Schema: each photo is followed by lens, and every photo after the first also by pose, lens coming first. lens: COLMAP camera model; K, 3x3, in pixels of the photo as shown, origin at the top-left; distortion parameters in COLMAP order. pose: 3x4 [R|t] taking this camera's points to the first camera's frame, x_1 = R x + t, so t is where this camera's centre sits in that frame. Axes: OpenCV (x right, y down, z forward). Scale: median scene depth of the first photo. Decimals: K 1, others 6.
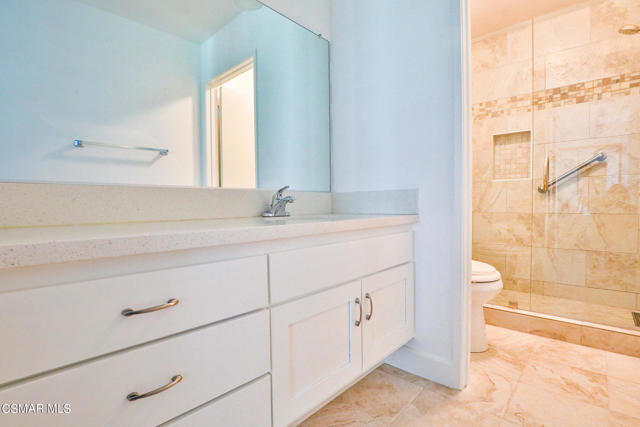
lens RADIAL K [[317.0, 0, 320.0], [0, 317.0, 213.5], [0, 0, 1]] dist [-0.033197, 0.000876]
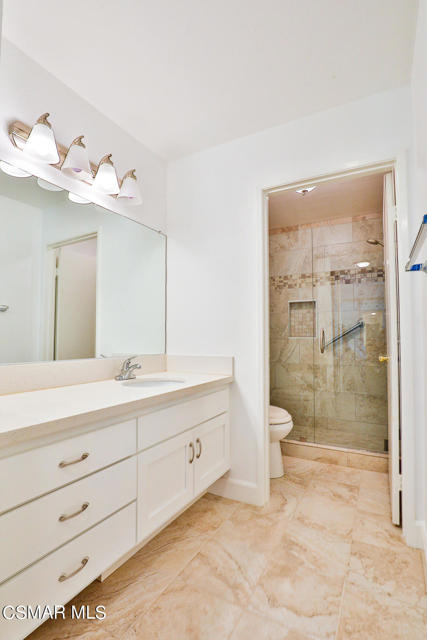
lens RADIAL K [[317.0, 0, 213.5], [0, 317.0, 320.0], [0, 0, 1]] dist [-0.033197, 0.000876]
pose [[0.970710, 0.028652, 0.238540, -0.097675], [-0.006127, 0.995493, -0.094638, -0.103245], [-0.240176, 0.090404, 0.966511, -0.309822]]
